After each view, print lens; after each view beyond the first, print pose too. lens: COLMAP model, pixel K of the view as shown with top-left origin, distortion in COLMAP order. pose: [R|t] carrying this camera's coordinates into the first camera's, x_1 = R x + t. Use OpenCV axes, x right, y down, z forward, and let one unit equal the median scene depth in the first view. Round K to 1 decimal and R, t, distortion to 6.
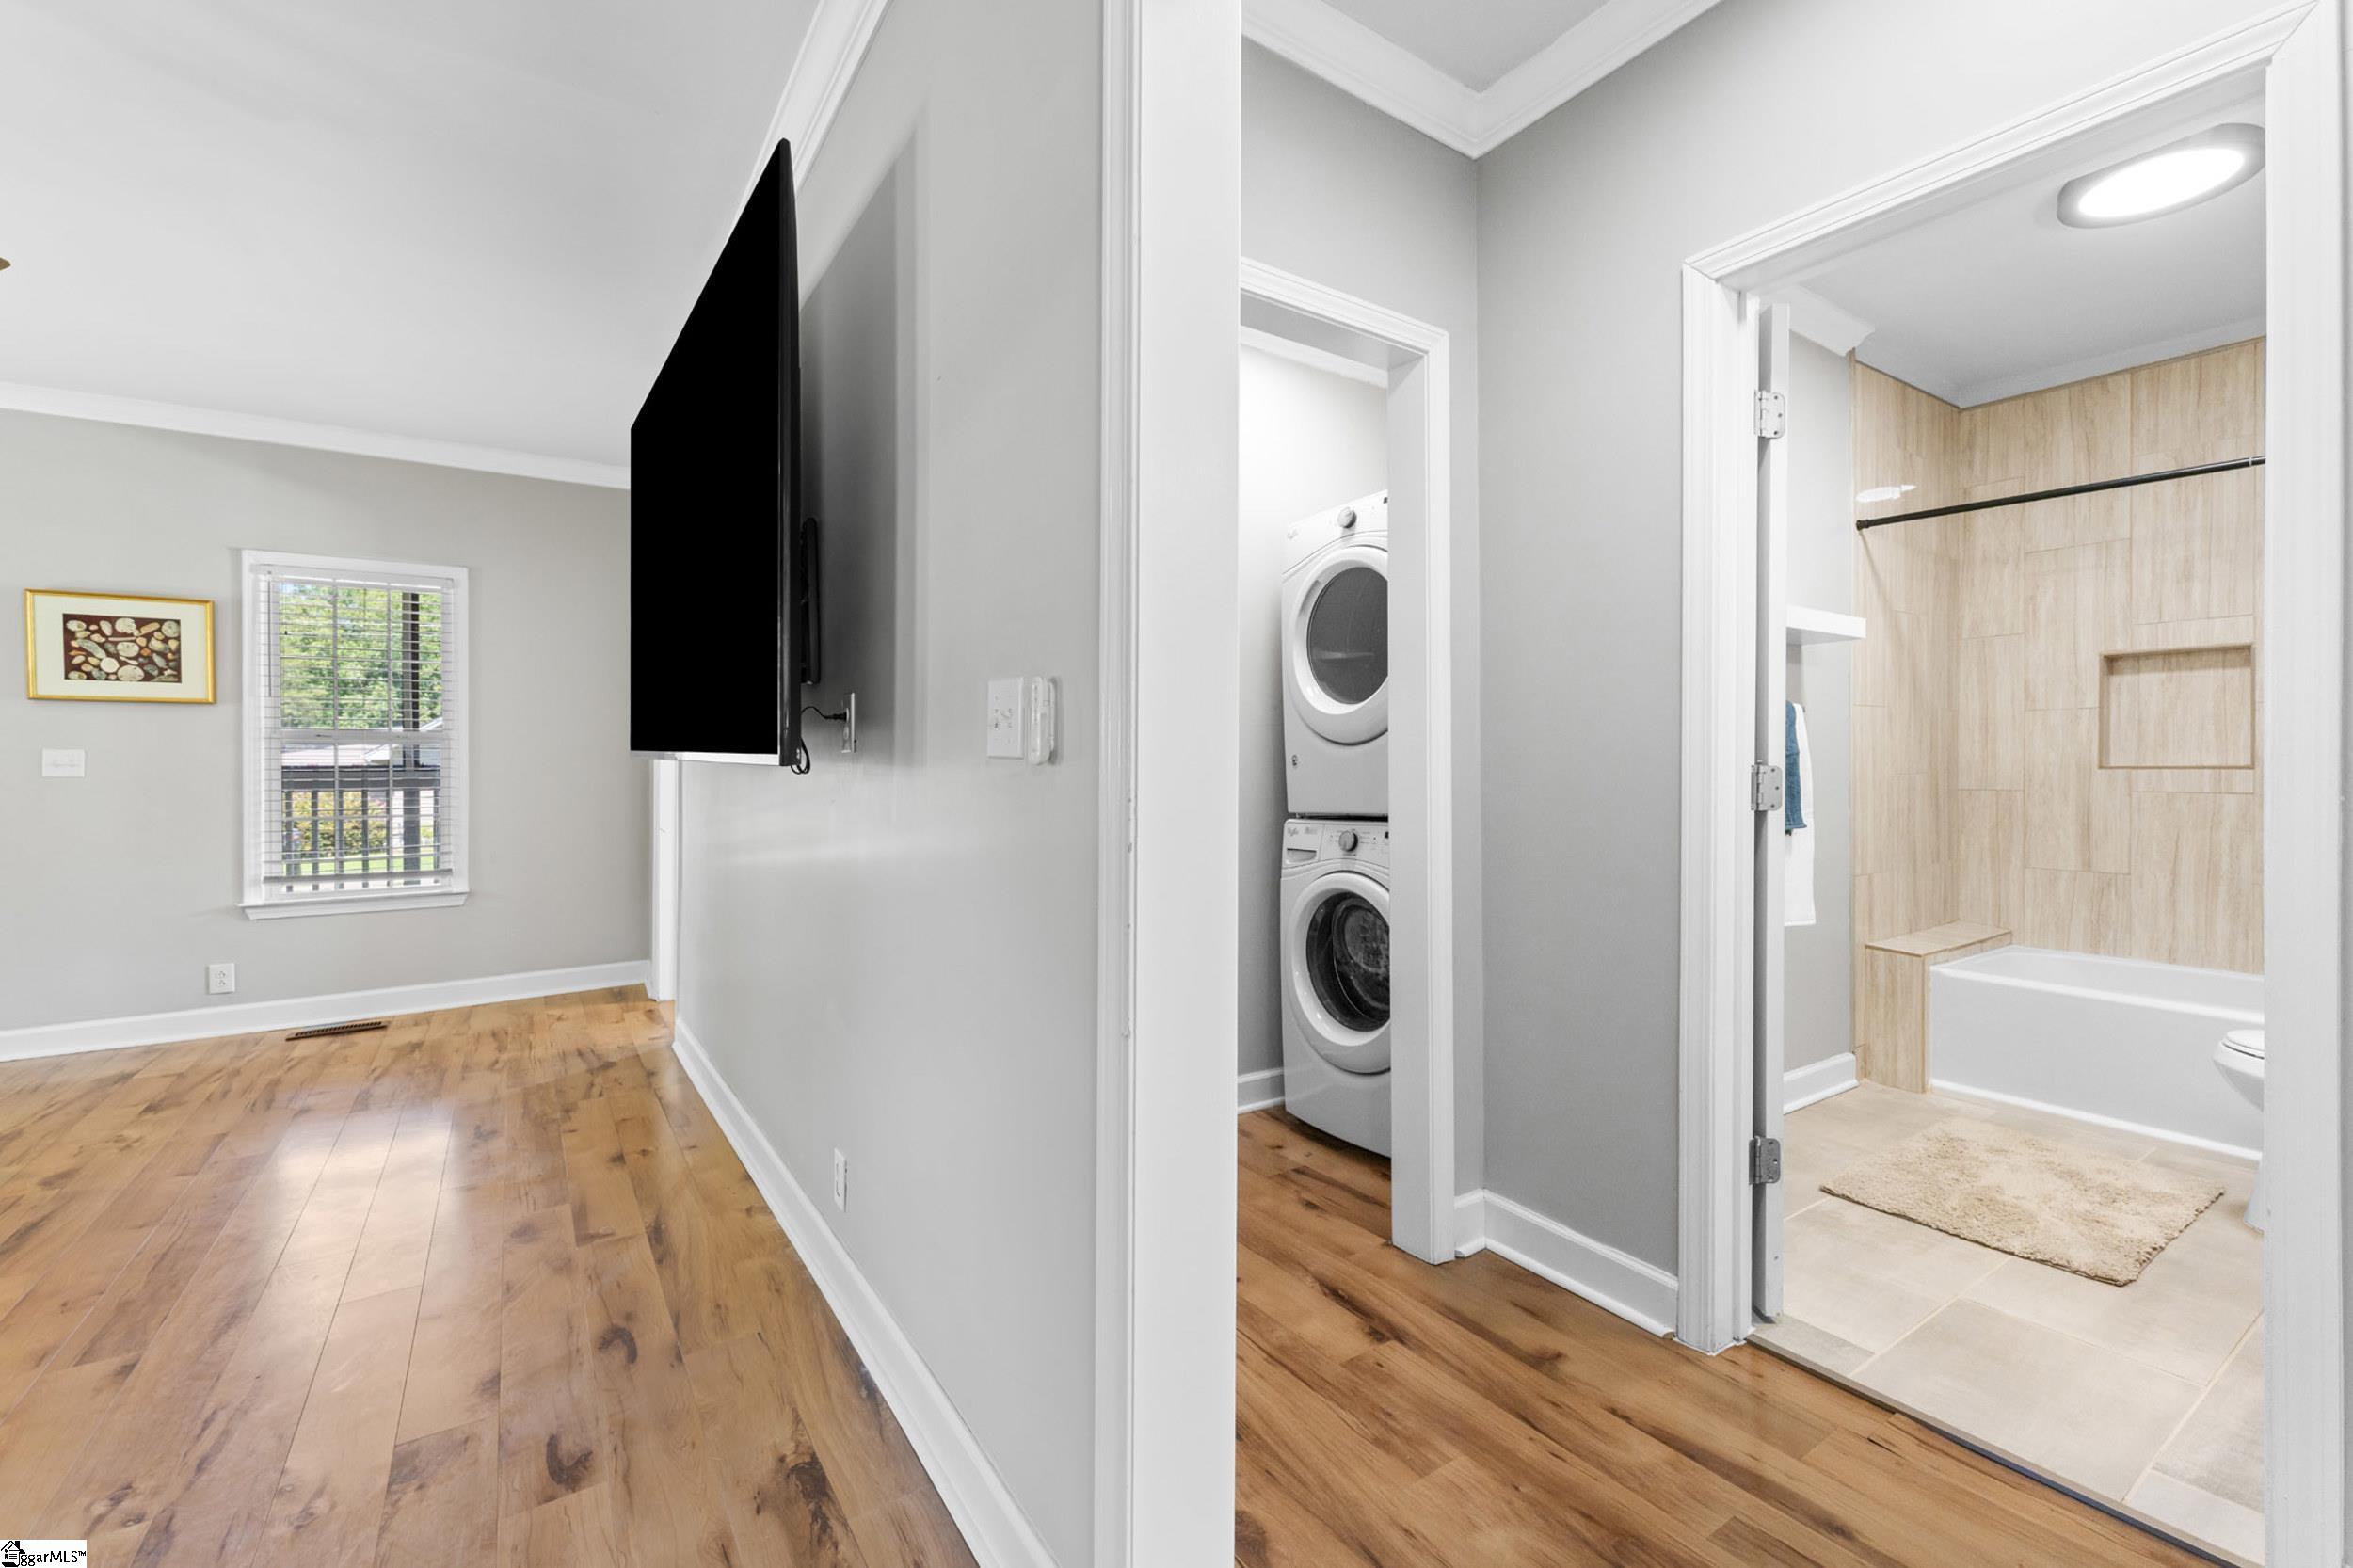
lens RADIAL K [[1018.6, 0, 1161.8], [0, 1018.6, 751.7], [0, 0, 1]] dist [-0.001333, 0.000760]
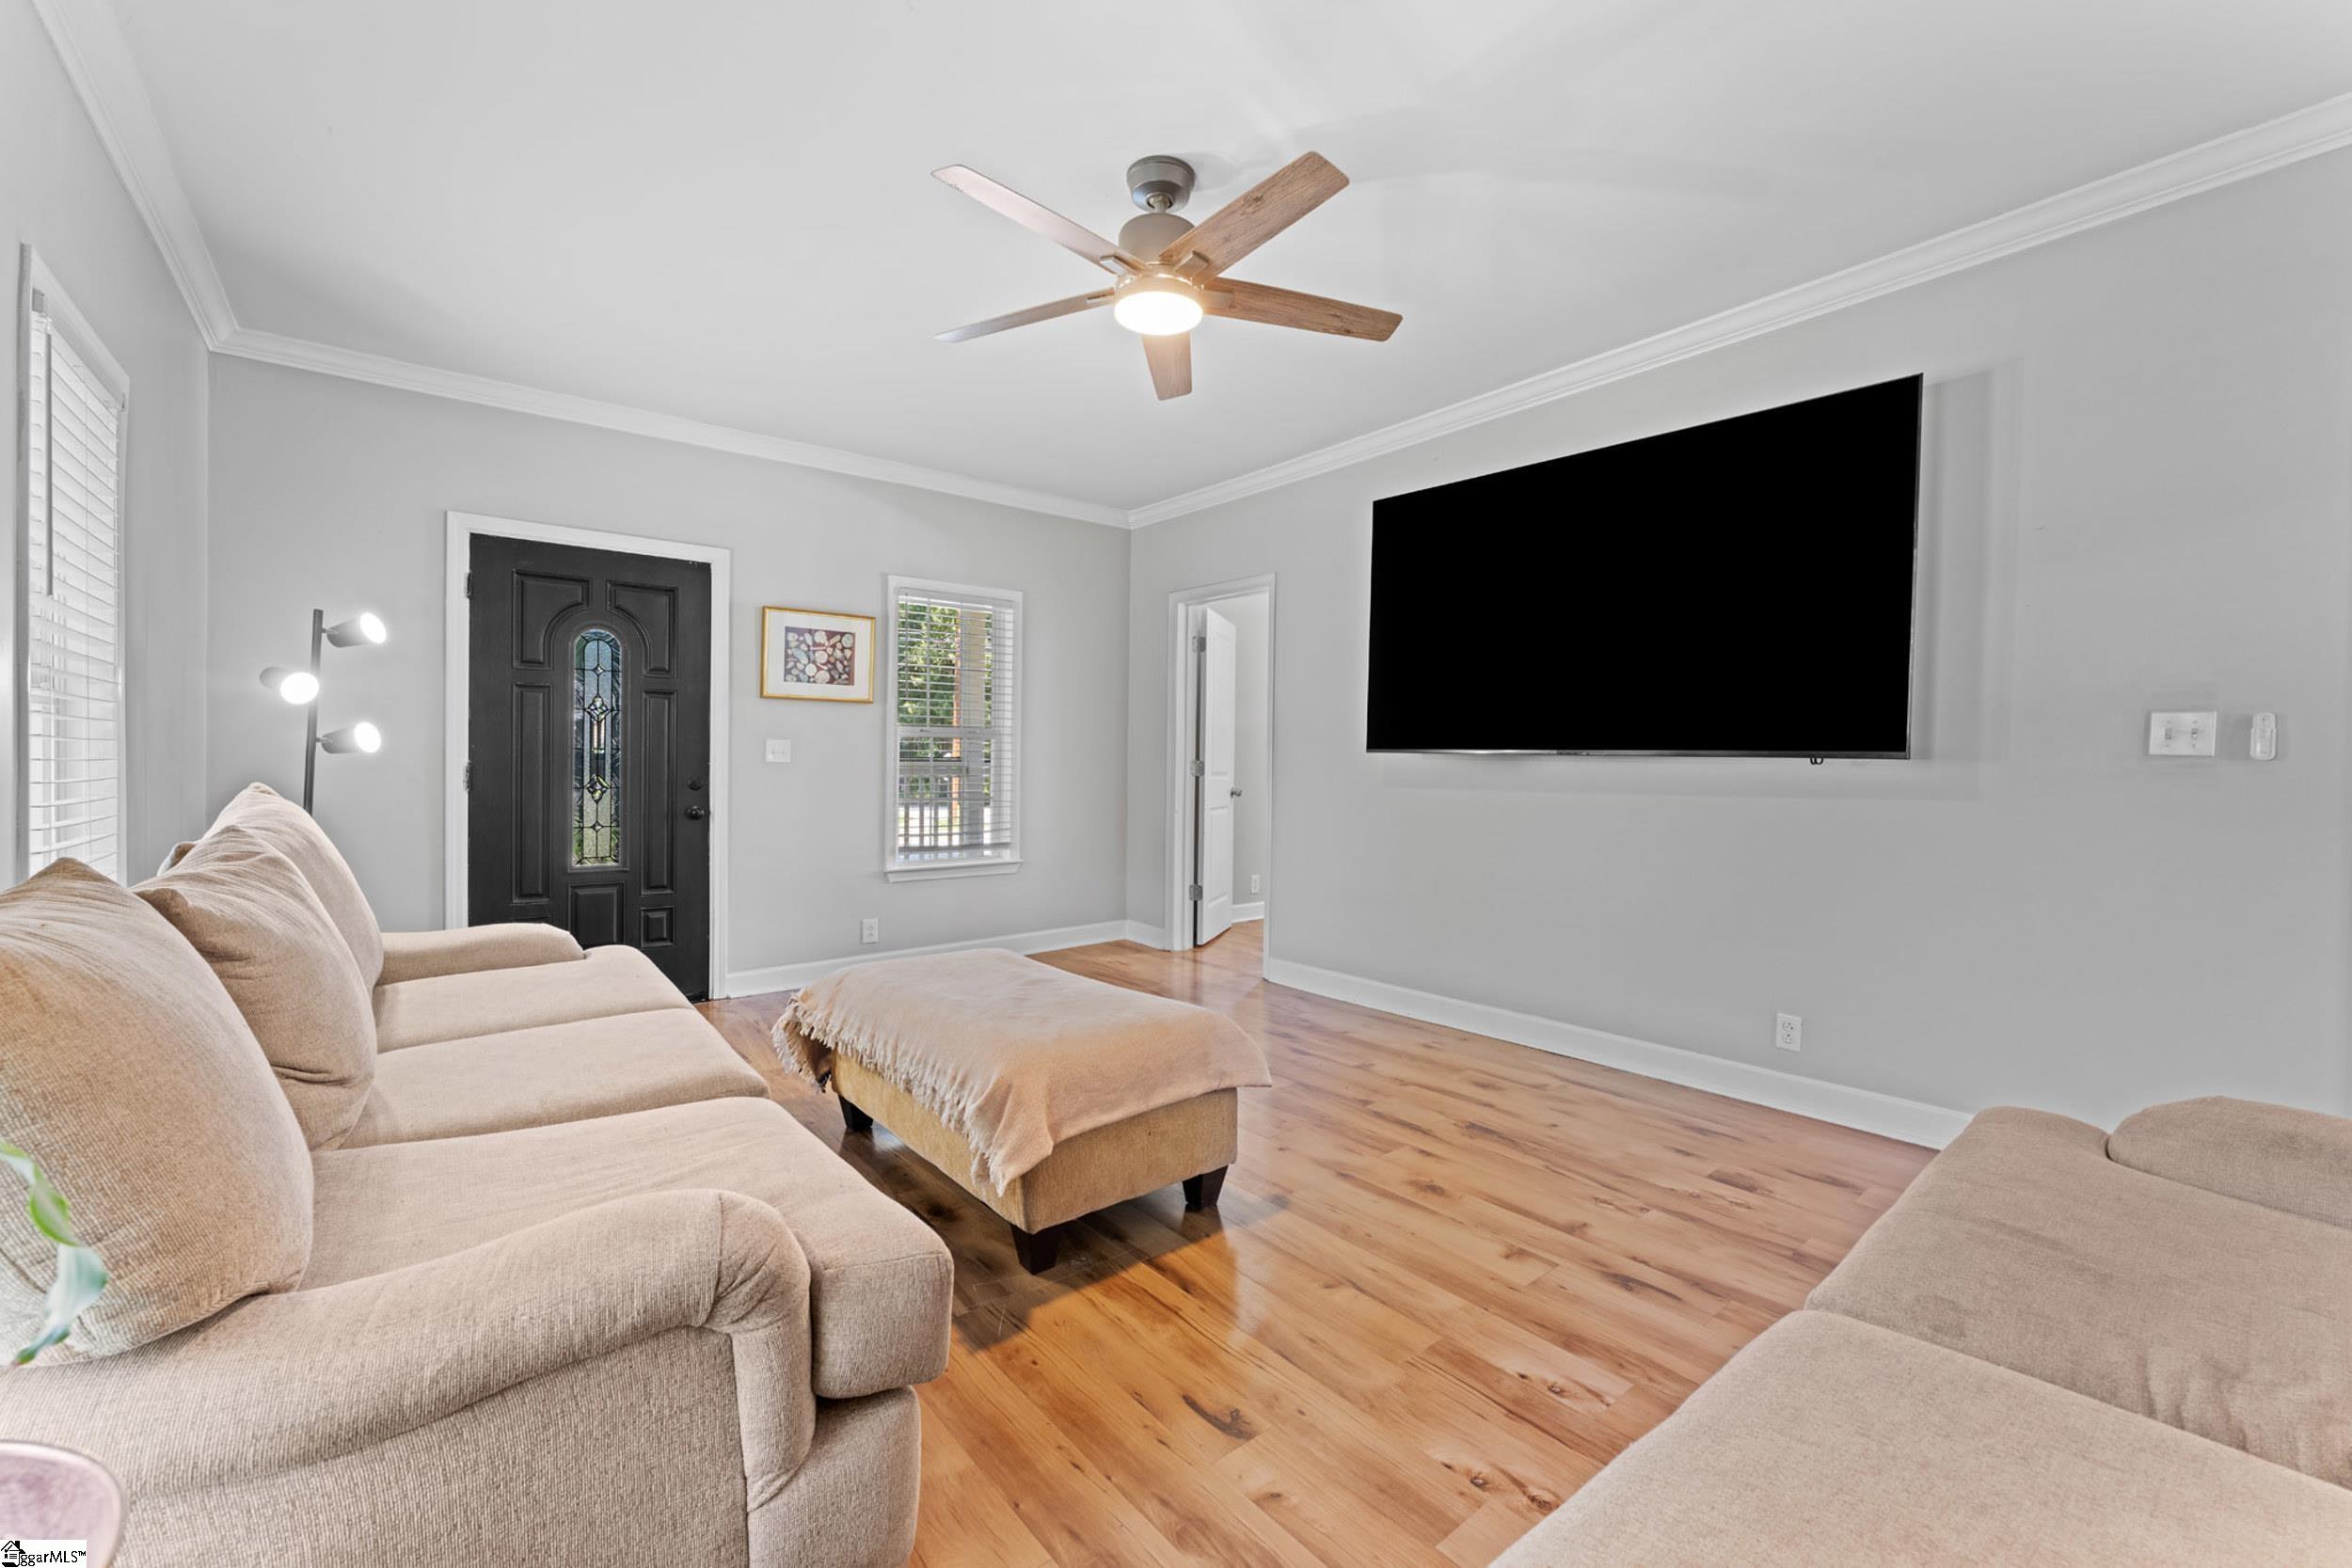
lens RADIAL K [[949.8, 0, 1125.4], [0, 949.8, 783.0], [0, 0, 1]] dist [0.000268, 0.000032]
pose [[0.995892, 0.008759, 0.090128, -0.878188], [-0.011576, 0.999459, 0.030781, 0.011286], [-0.089809, -0.031698, 0.995454, -0.180577]]
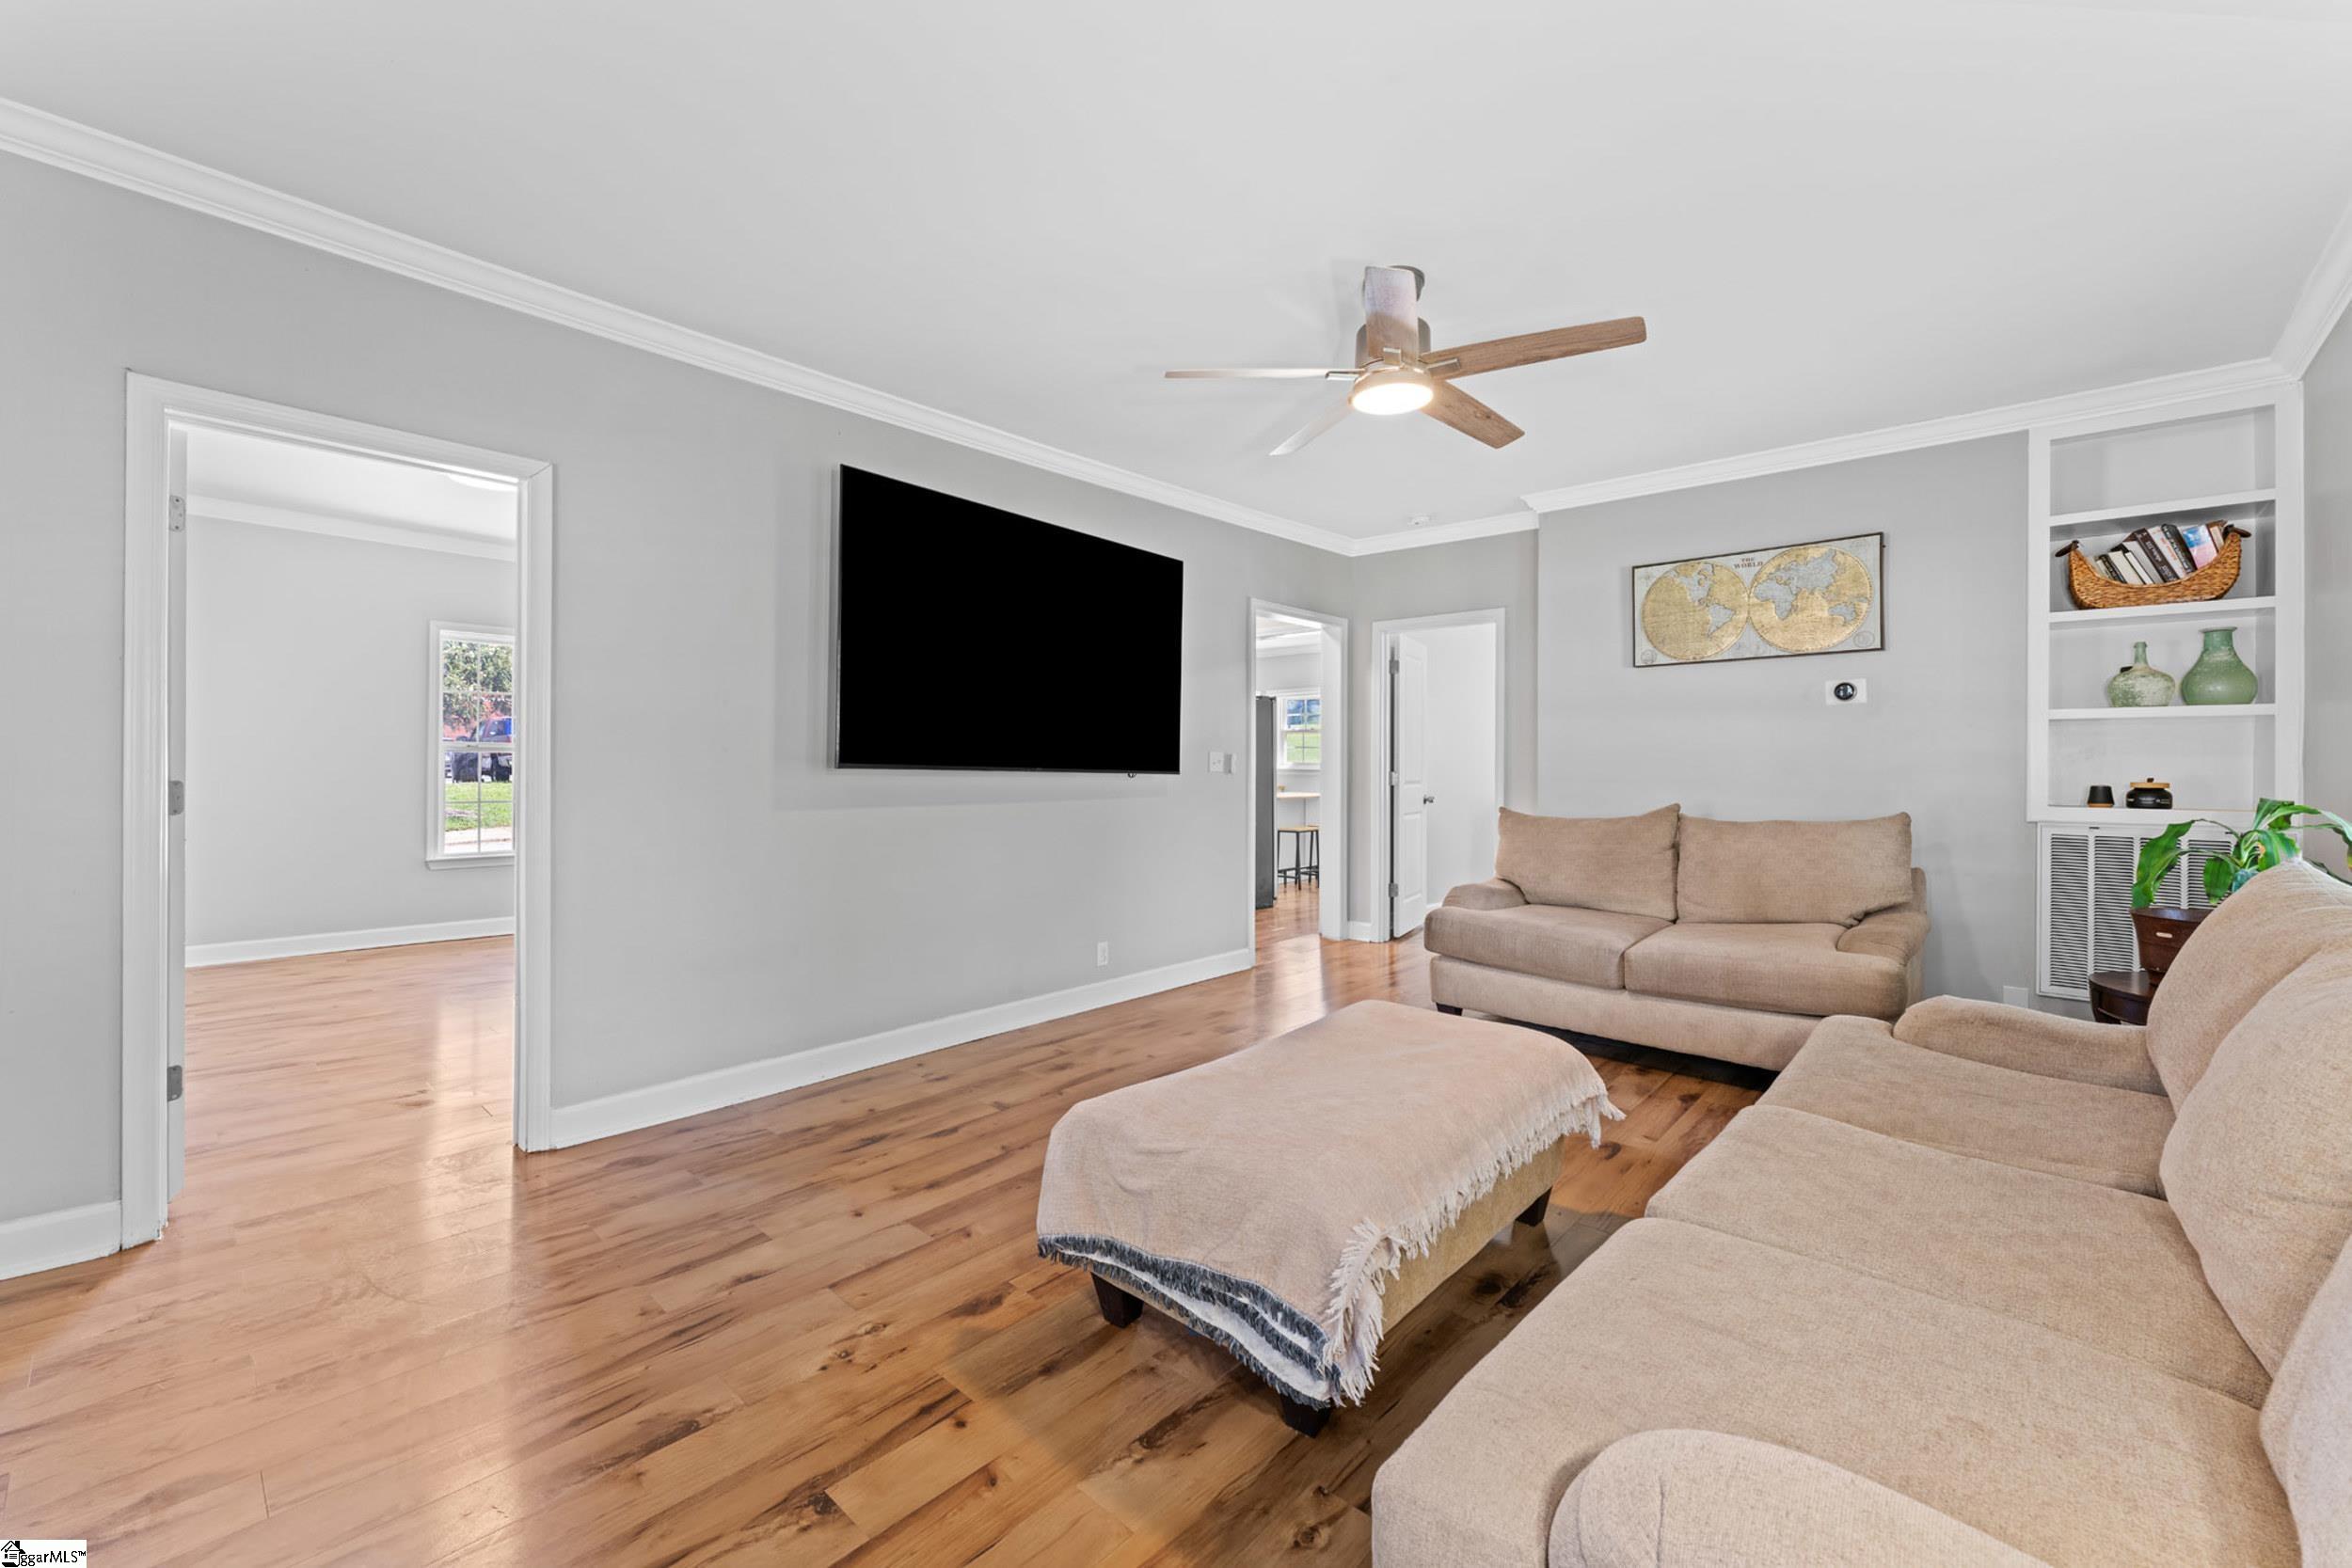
lens RADIAL K [[949.8, 0, 1220.9], [0, 949.8, 765.1], [0, 0, 1]] dist [0.000268, 0.000032]
pose [[-0.291988, 0.002153, 0.956419, -1.491501], [-0.013166, 0.999894, -0.006270, 0.003823], [-0.956331, -0.014423, -0.291929, 0.845079]]
